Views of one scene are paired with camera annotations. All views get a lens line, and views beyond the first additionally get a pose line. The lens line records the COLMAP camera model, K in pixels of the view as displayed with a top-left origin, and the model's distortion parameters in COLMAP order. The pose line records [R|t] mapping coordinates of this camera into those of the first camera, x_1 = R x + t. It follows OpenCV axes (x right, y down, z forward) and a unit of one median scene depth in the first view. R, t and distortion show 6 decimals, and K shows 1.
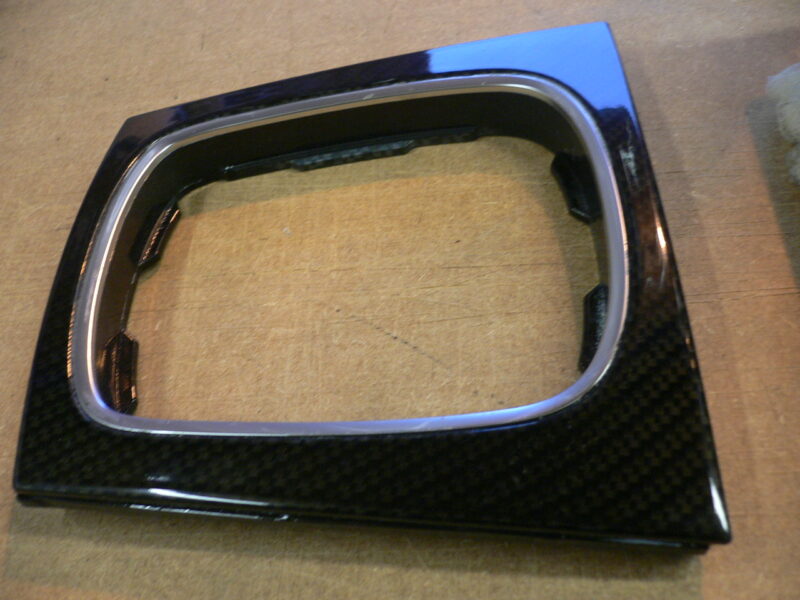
lens RADIAL K [[854.4, 0, 400.0], [0, 854.4, 300.0], [0, 0, 1]] dist [-0.065621, -0.000713]
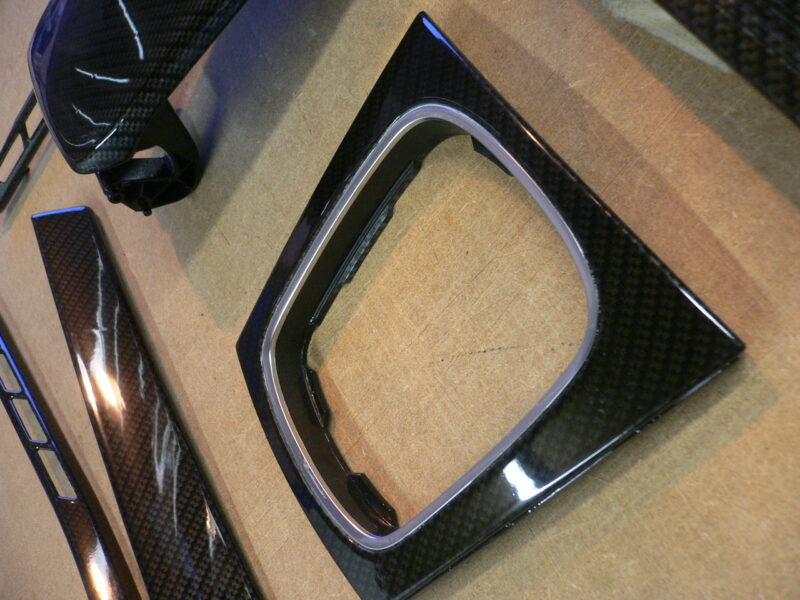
lens RADIAL K [[854.4, 0, 400.0], [0, 854.4, 300.0], [0, 0, 1]] dist [-0.065621, -0.000713]
pose [[0.651818, -0.698523, -0.295296, 0.331447], [0.739973, 0.671065, 0.045965, -0.155608], [0.166055, -0.248471, 0.954300, -0.236124]]
